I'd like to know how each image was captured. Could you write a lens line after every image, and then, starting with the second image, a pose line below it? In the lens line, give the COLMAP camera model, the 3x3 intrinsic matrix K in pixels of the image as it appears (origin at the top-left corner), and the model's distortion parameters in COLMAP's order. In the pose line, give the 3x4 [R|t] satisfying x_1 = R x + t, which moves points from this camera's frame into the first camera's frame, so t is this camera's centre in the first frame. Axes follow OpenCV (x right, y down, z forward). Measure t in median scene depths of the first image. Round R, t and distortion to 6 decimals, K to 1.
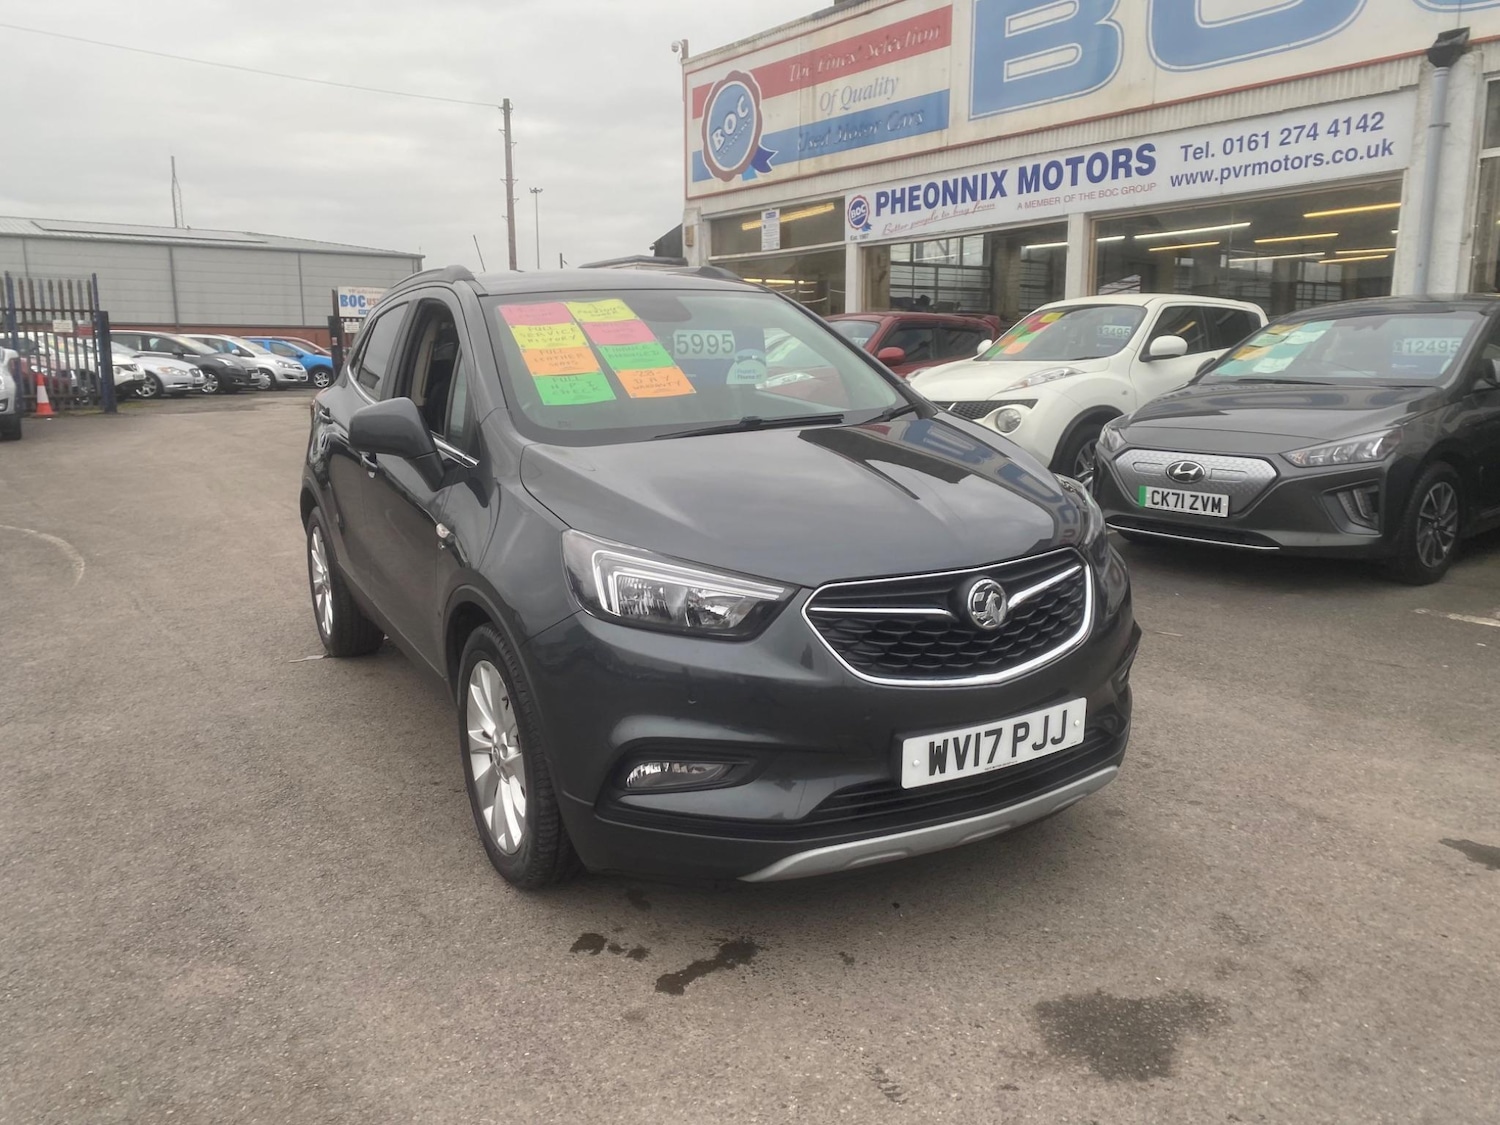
lens RADIAL K [[1142.4, 0, 726.9], [0, 1142.4, 536.6], [0, 0, 1]] dist [0.000945, 0.005486]
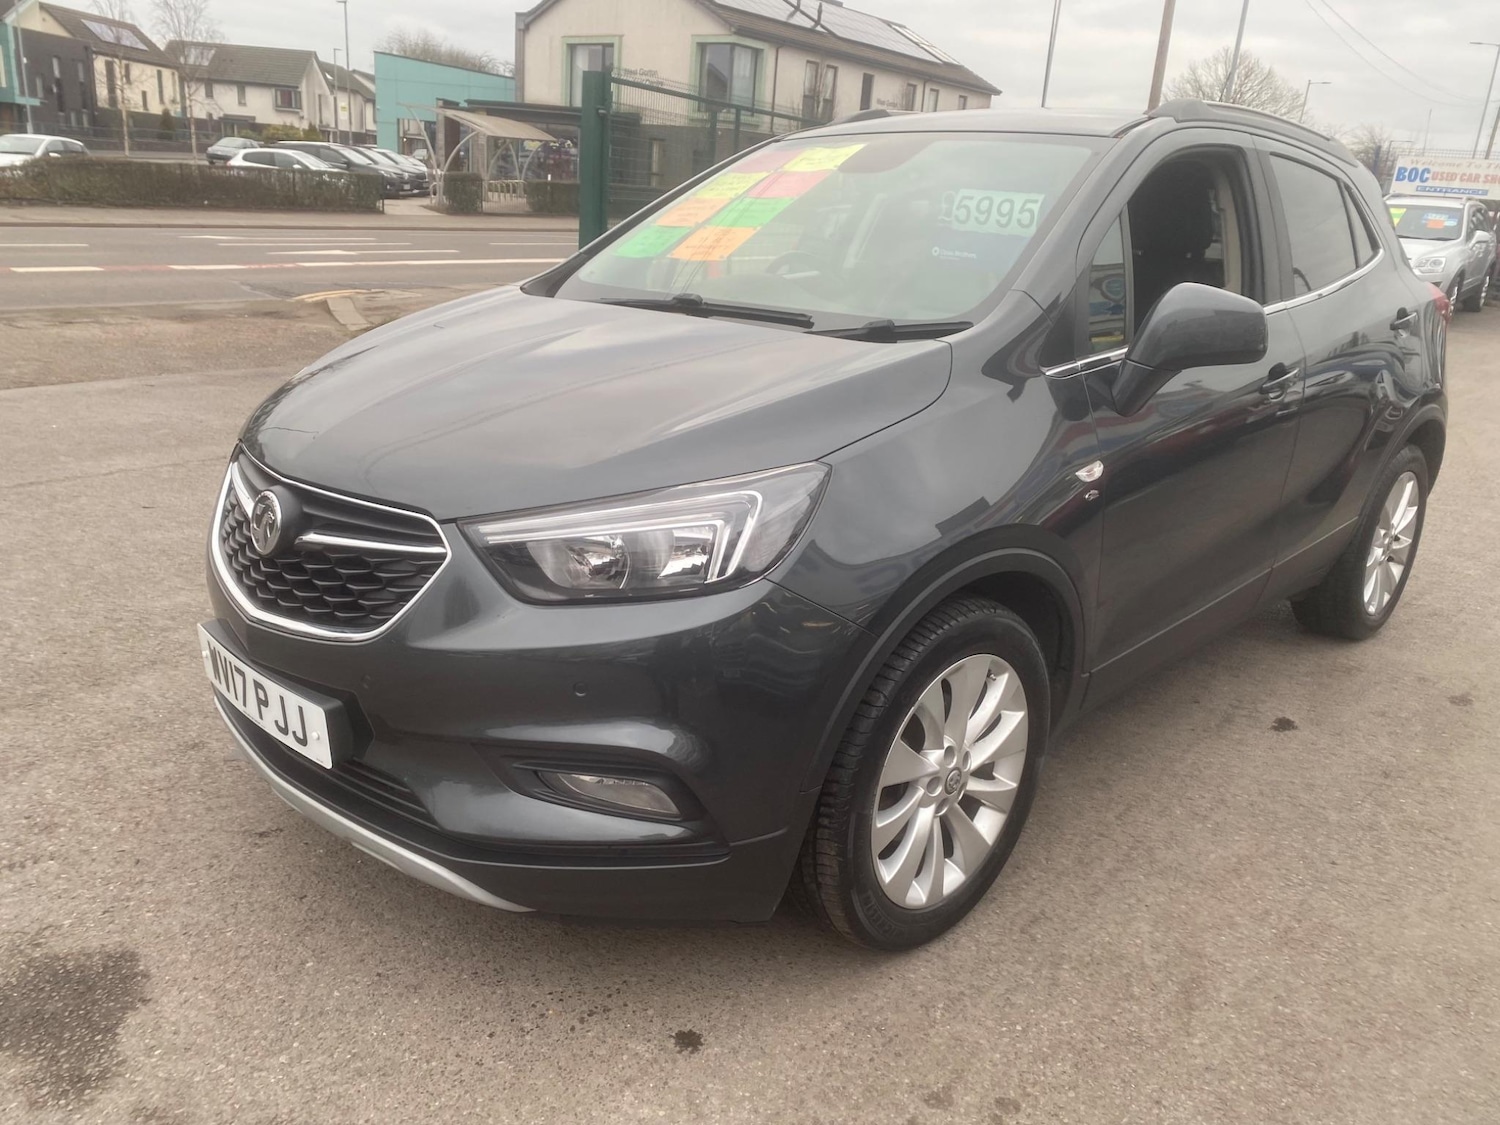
lens RADIAL K [[1134.9, 0, 728.7], [0, 1134.9, 563.2], [0, 0, 1]] dist [0.015478, -0.010205]
pose [[0.279896, 0.325557, -0.903145, 0.428169], [-0.217952, 0.937730, 0.270478, -0.080642], [0.934963, 0.121136, 0.333423, 0.431417]]
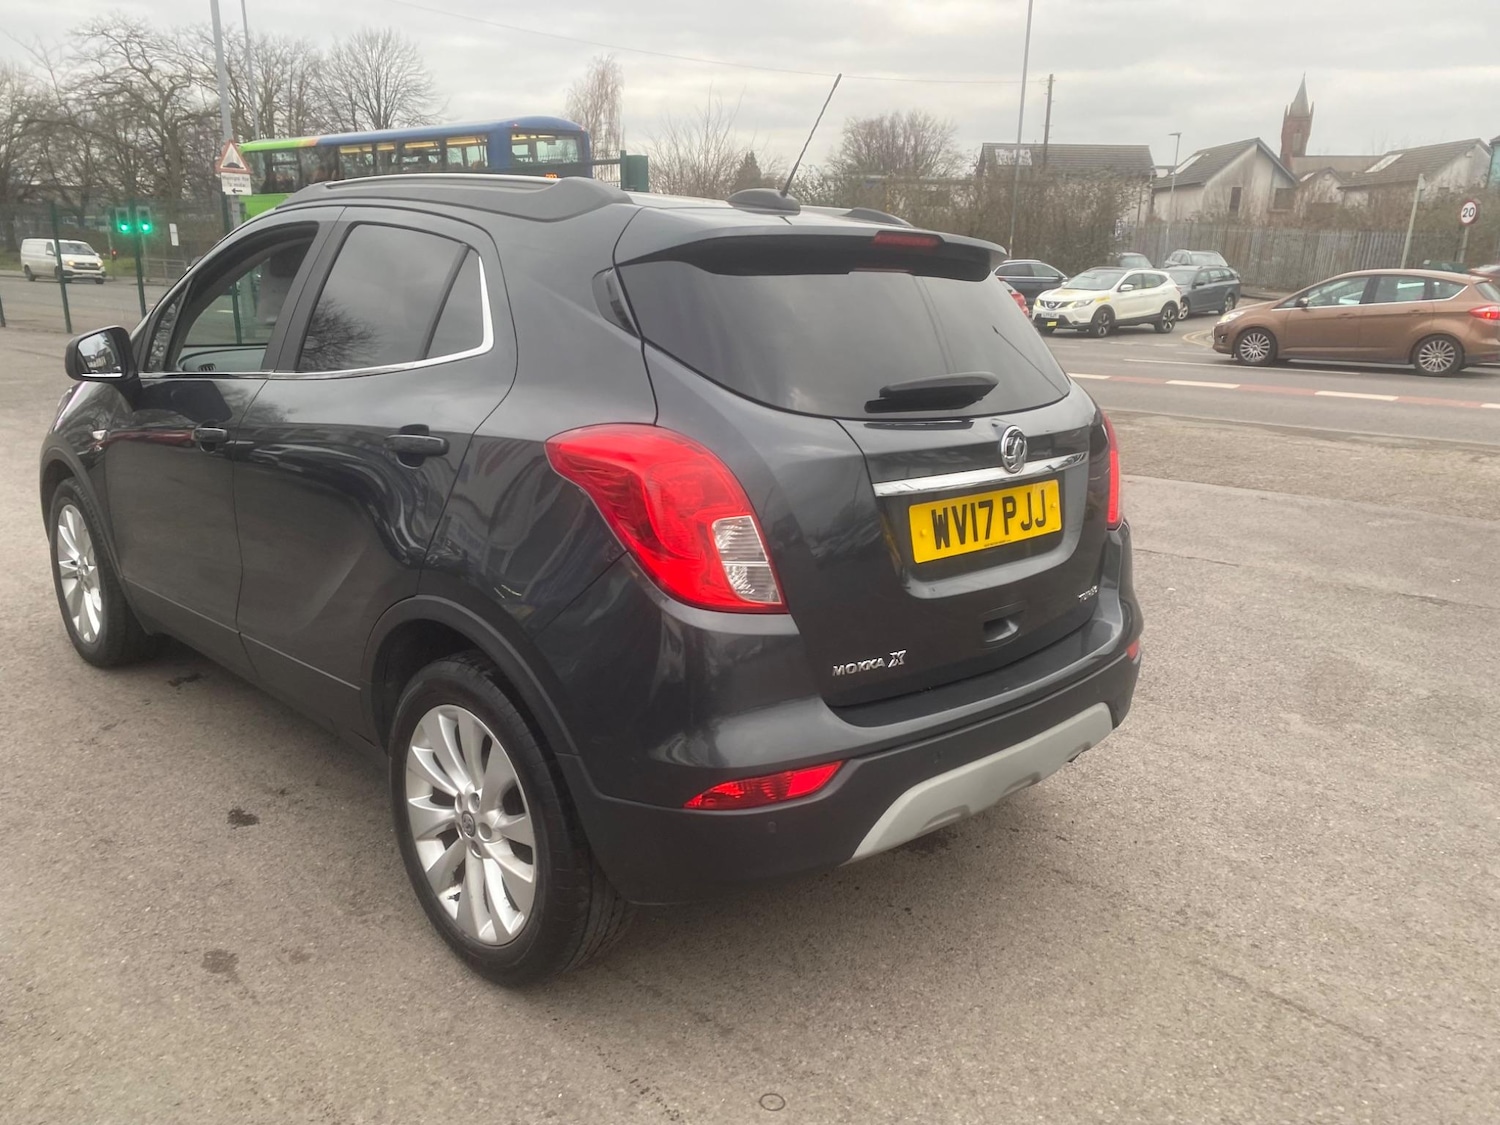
lens RADIAL K [[1119.3, 0, 751.9], [0, 1119.3, 583.9], [0, 0, 1]] dist [0.011448, -0.005586]
pose [[-0.956199, 0.074092, -0.283187, -0.037612], [-0.056713, 0.902211, 0.427549, -0.236867], [0.287172, 0.424882, -0.858491, 1.302928]]
